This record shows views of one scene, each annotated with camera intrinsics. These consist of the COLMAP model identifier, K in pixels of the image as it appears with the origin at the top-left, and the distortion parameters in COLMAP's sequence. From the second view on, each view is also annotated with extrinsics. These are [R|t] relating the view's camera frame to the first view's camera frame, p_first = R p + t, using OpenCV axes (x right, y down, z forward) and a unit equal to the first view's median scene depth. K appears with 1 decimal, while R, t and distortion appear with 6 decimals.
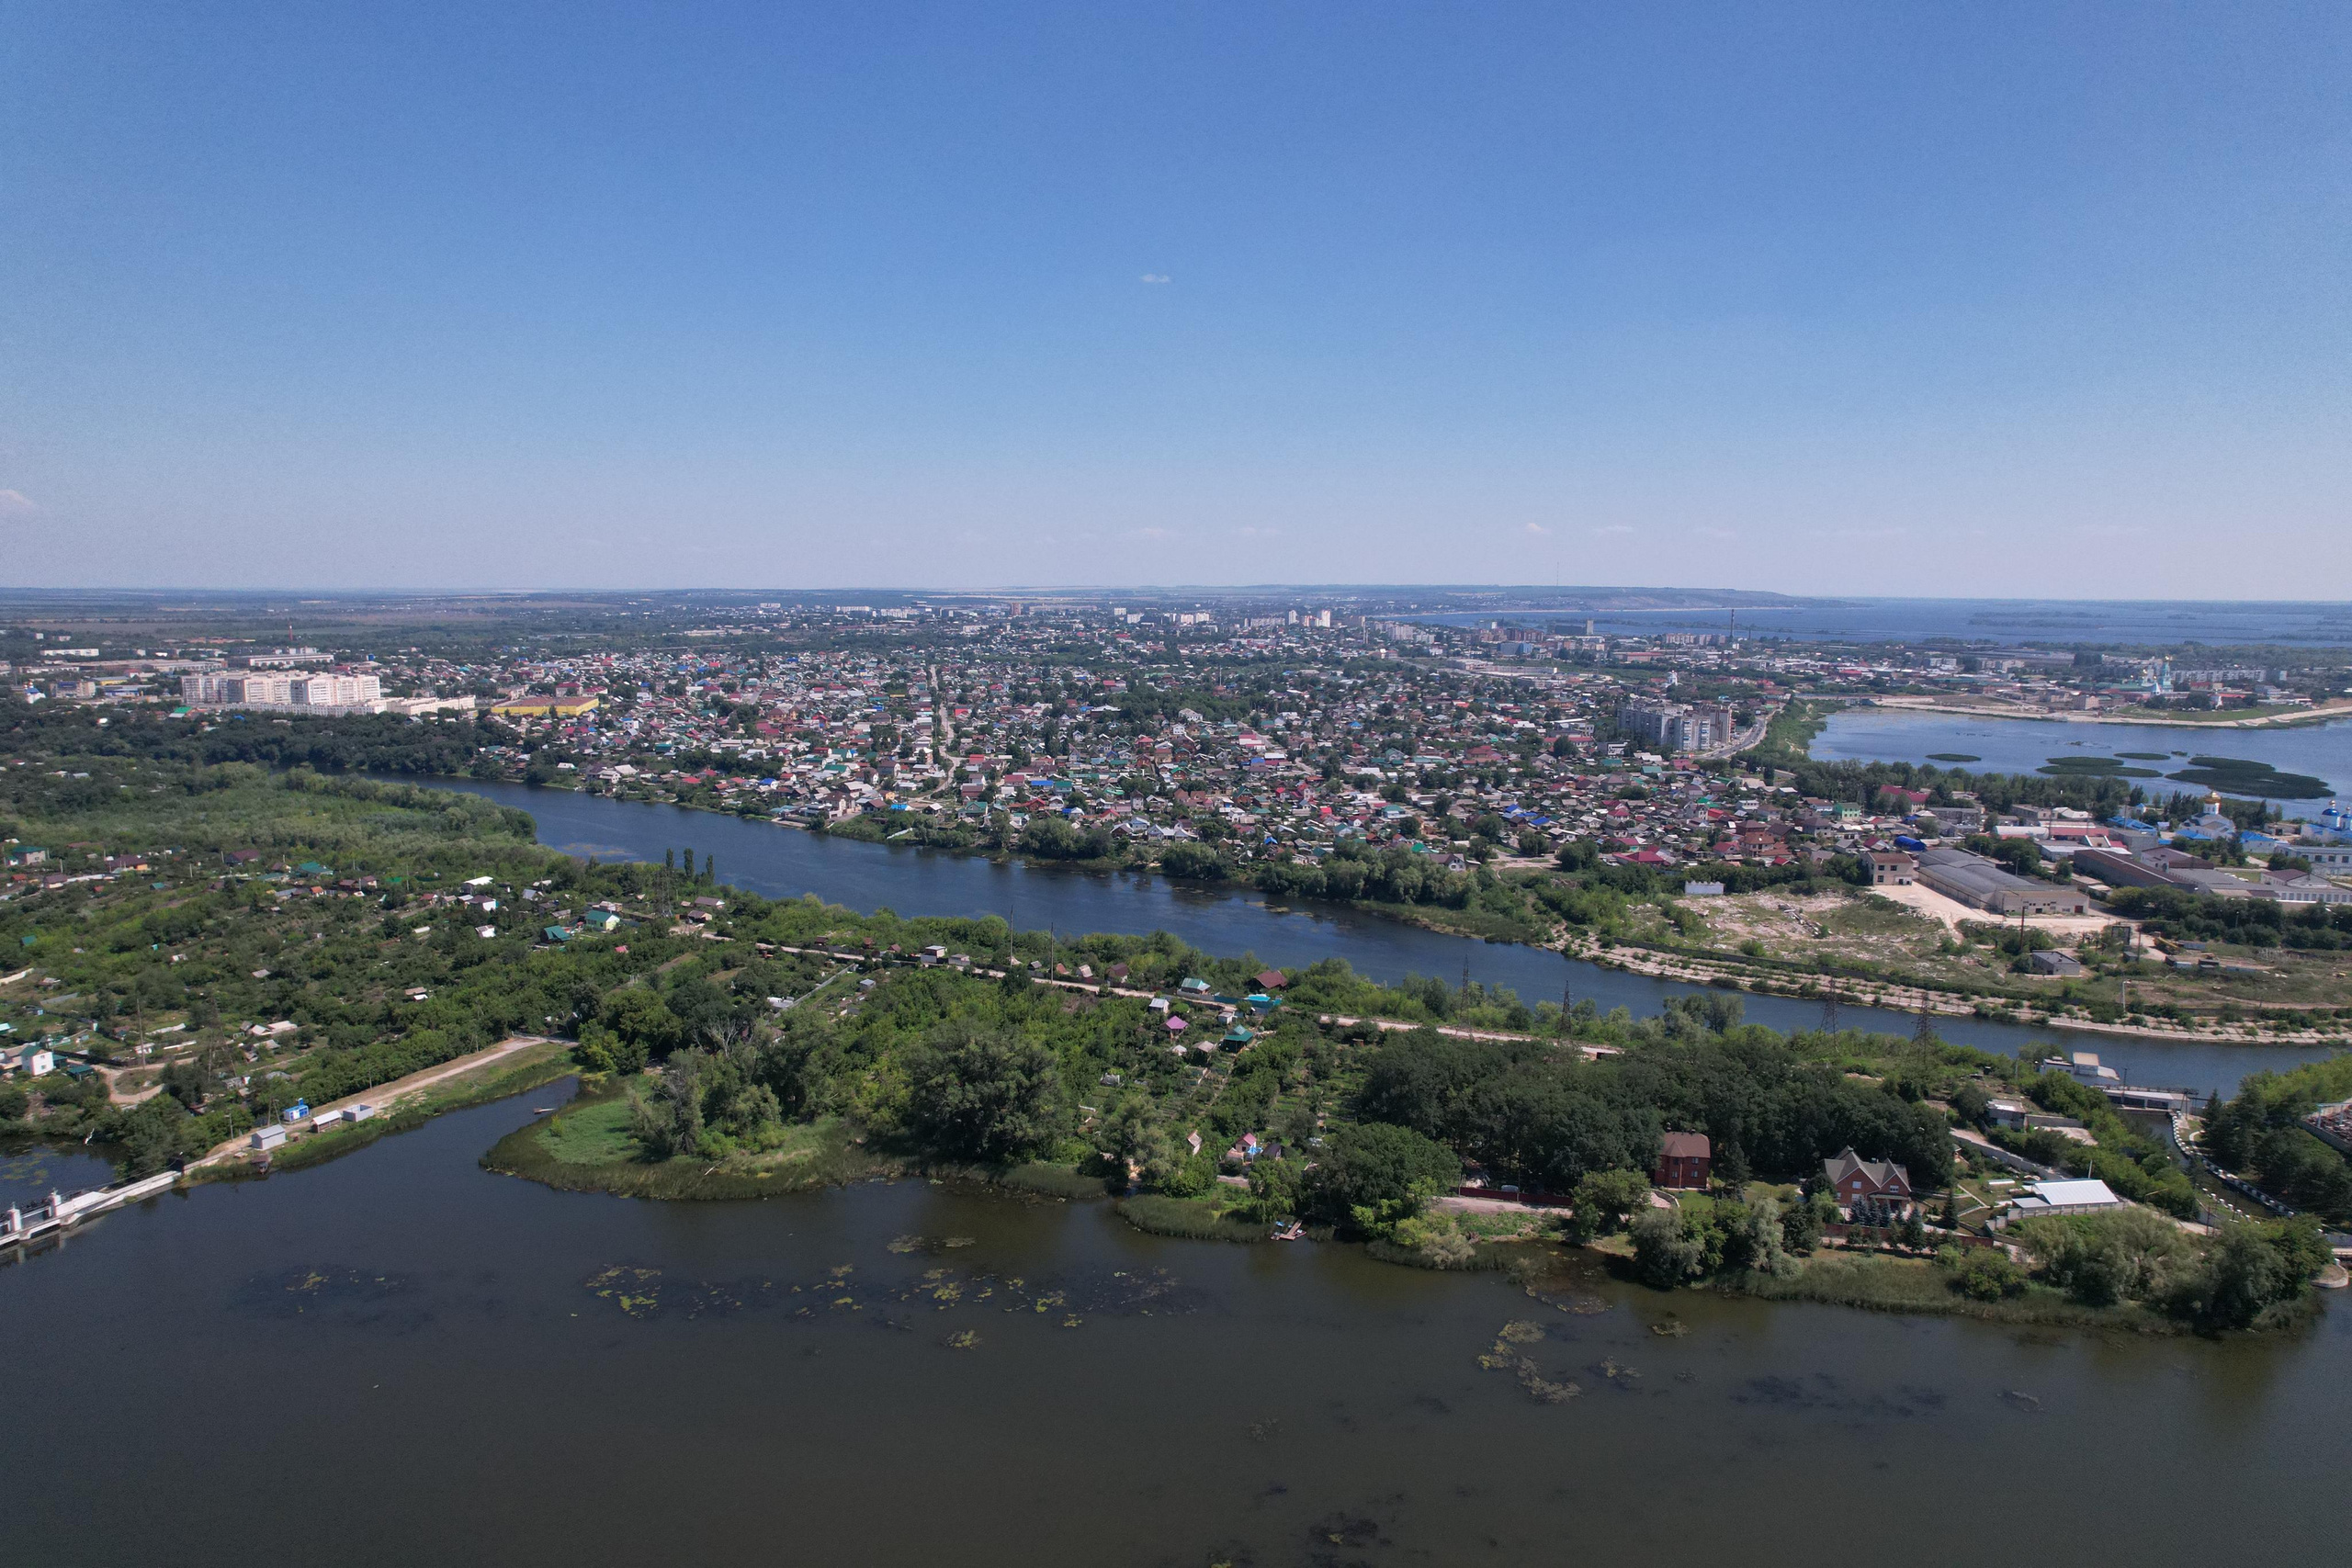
lens RADIAL K [[1494.8, 0, 1186.7], [0, 1494.8, 757.6], [0, 0, 1]] dist [-0.083111, 0.072427]
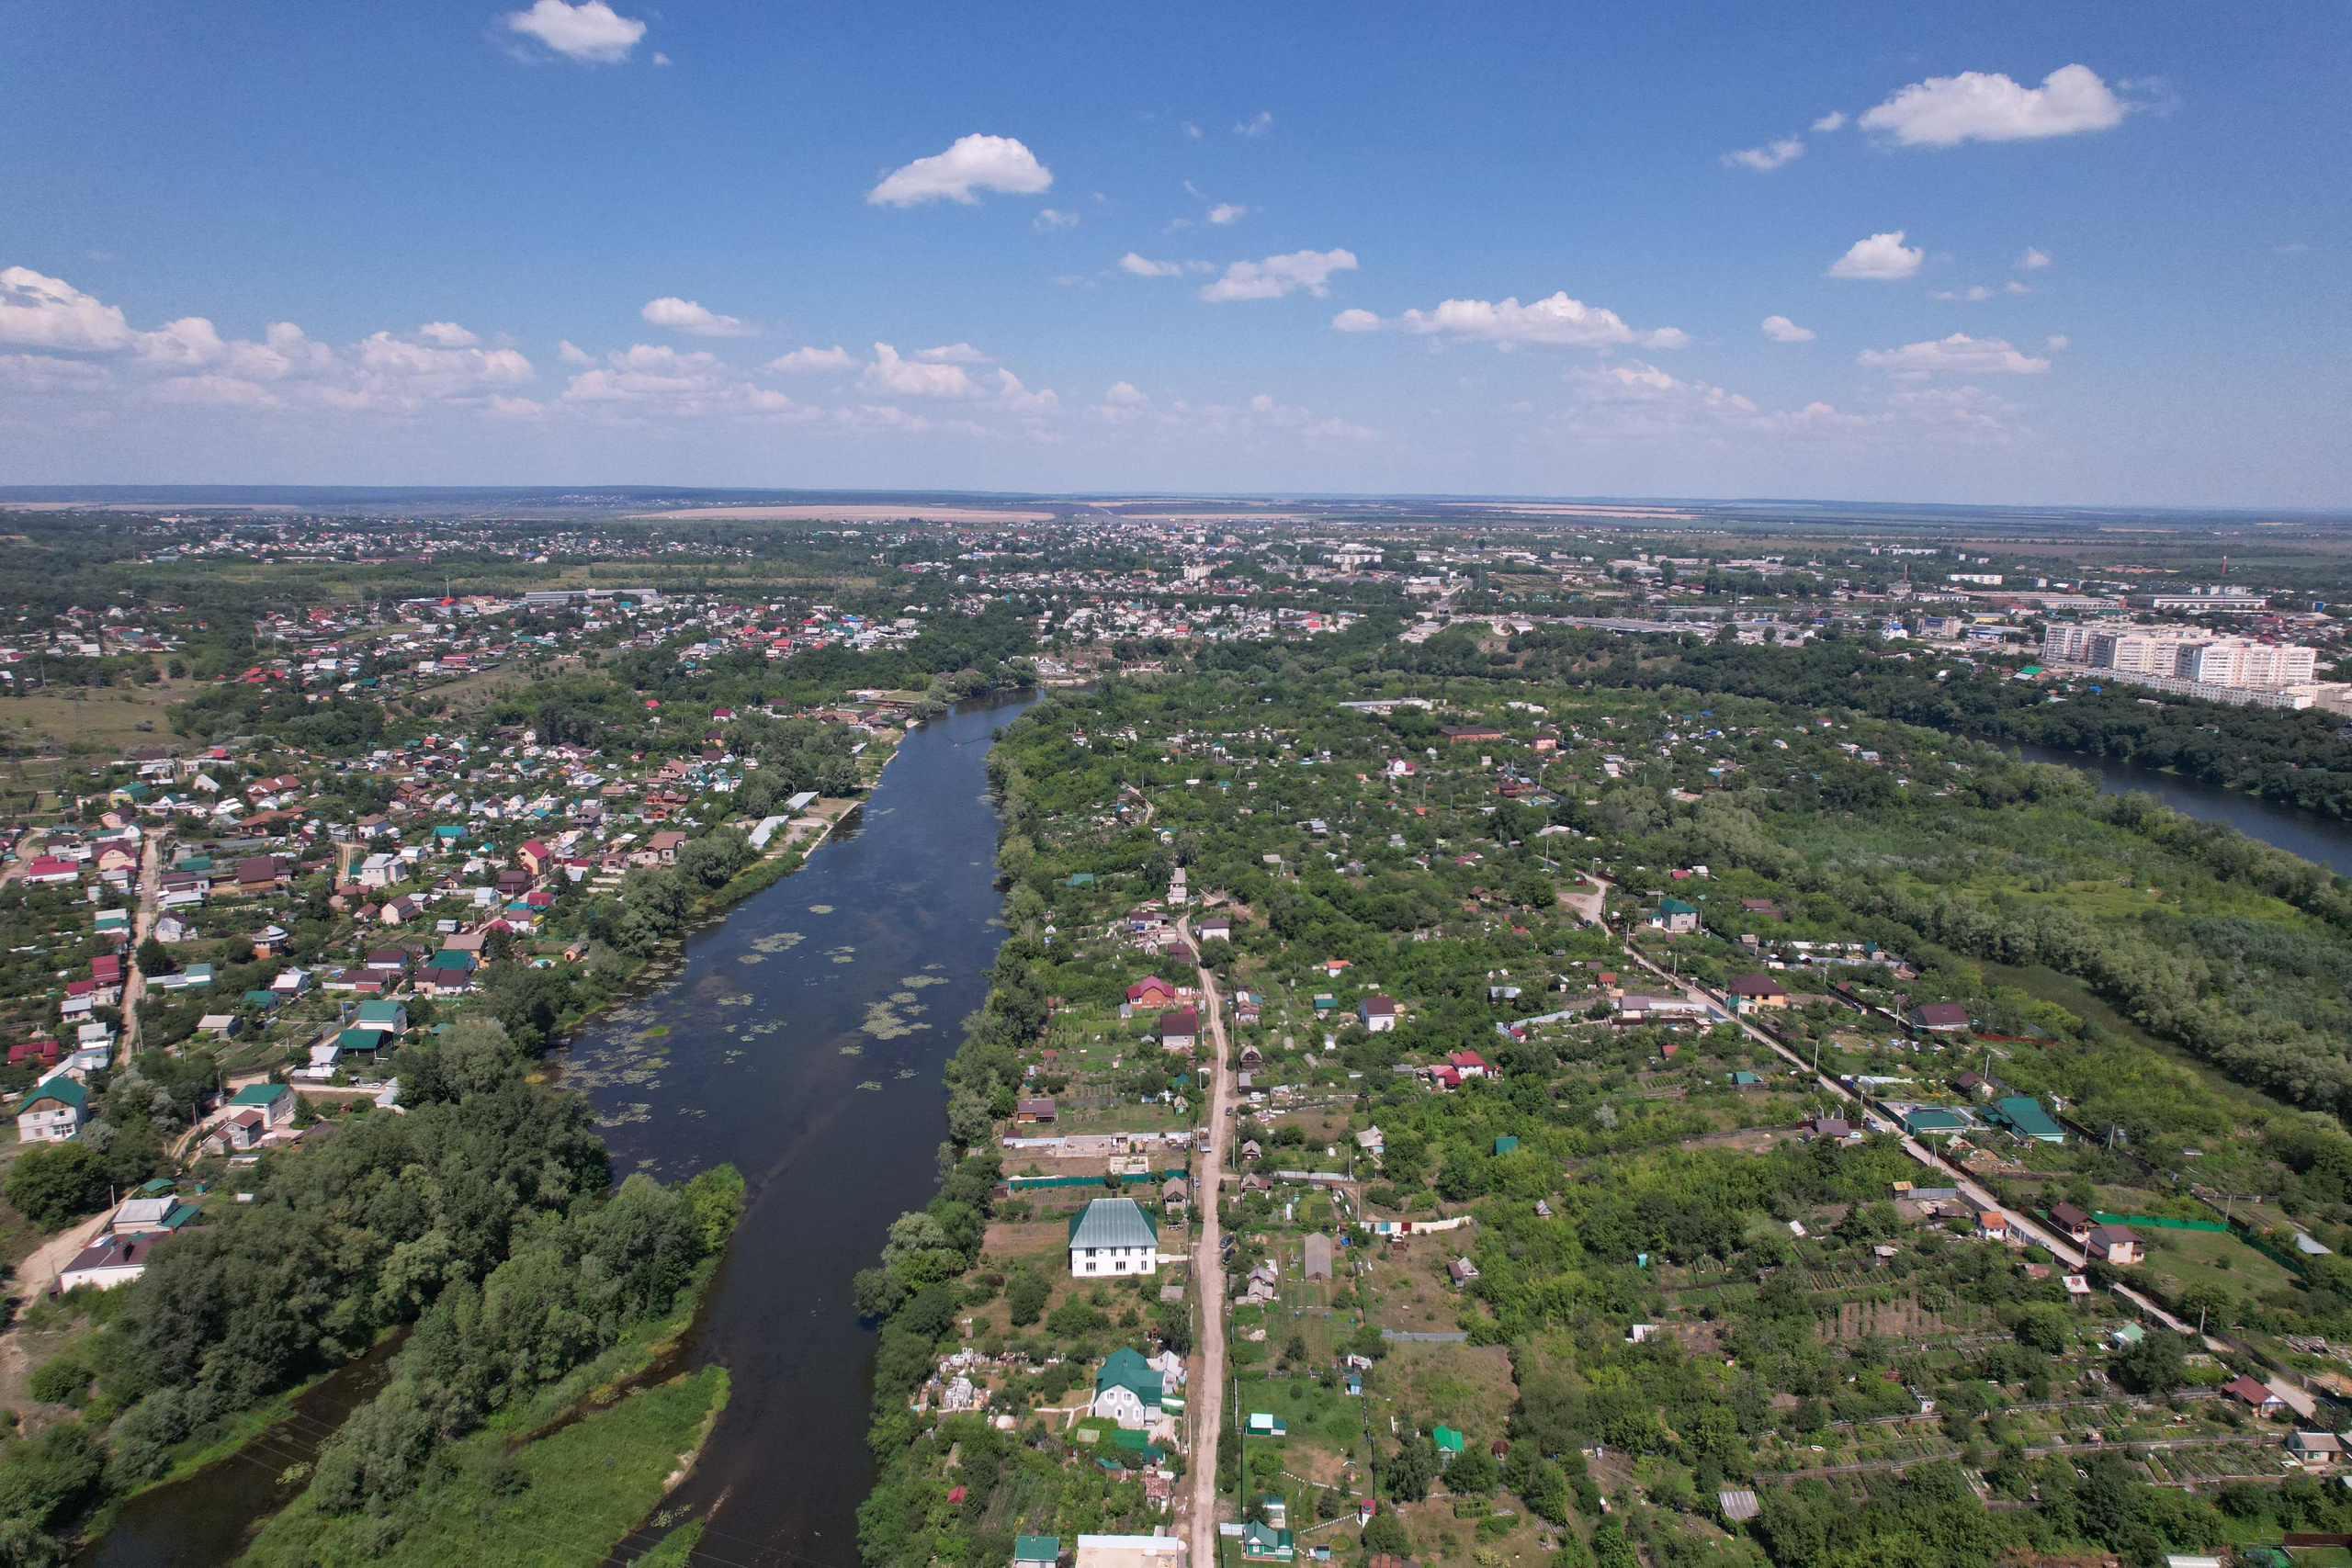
lens RADIAL K [[1512.7, 0, 1186.8], [0, 1512.7, 798.5], [0, 0, 1]] dist [-0.079530, 0.076219]
pose [[0.397880, 0.182085, -0.899187, -0.324284], [-0.110923, 0.982464, 0.149866, -0.080923], [0.910707, 0.040112, 0.411101, 0.615178]]
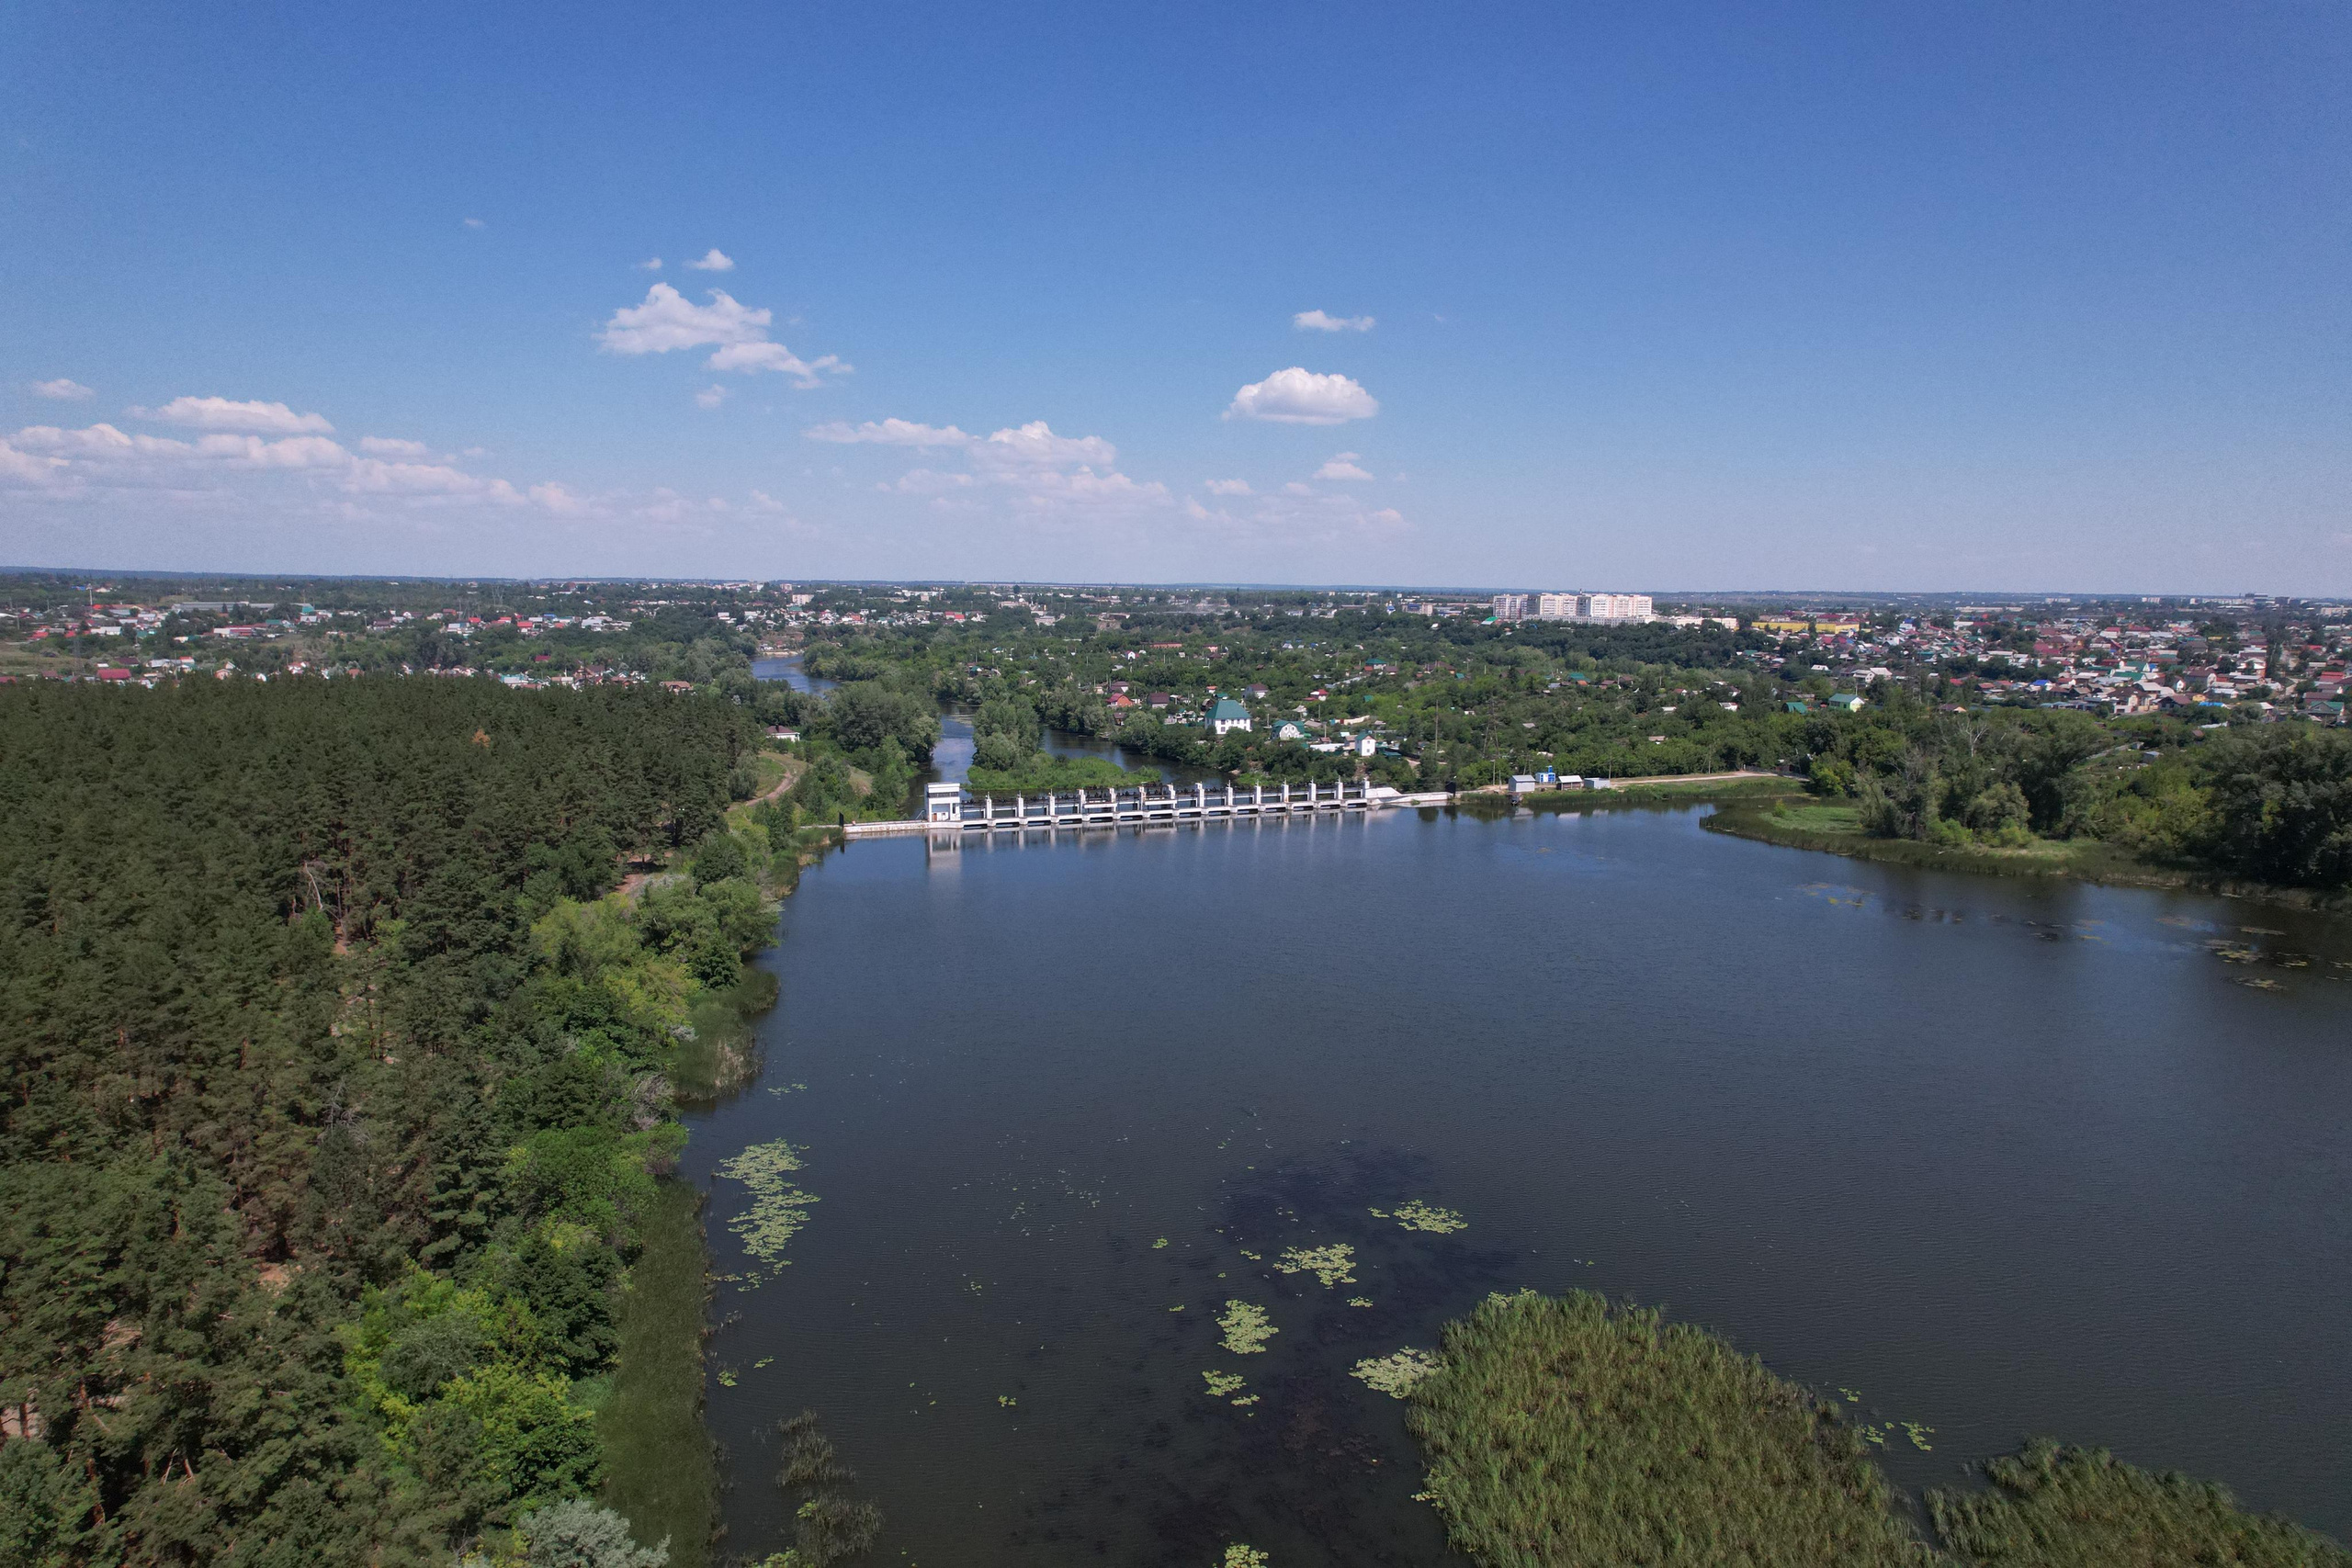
lens RADIAL K [[1499.3, 0, 1187.8], [0, 1499.3, 785.5], [0, 0, 1]] dist [-0.083620, 0.072112]
pose [[0.693466, 0.096682, -0.713973, -0.000103], [-0.087003, 0.994941, 0.050226, 0.142777], [0.715217, 0.027288, 0.698369, 0.021907]]
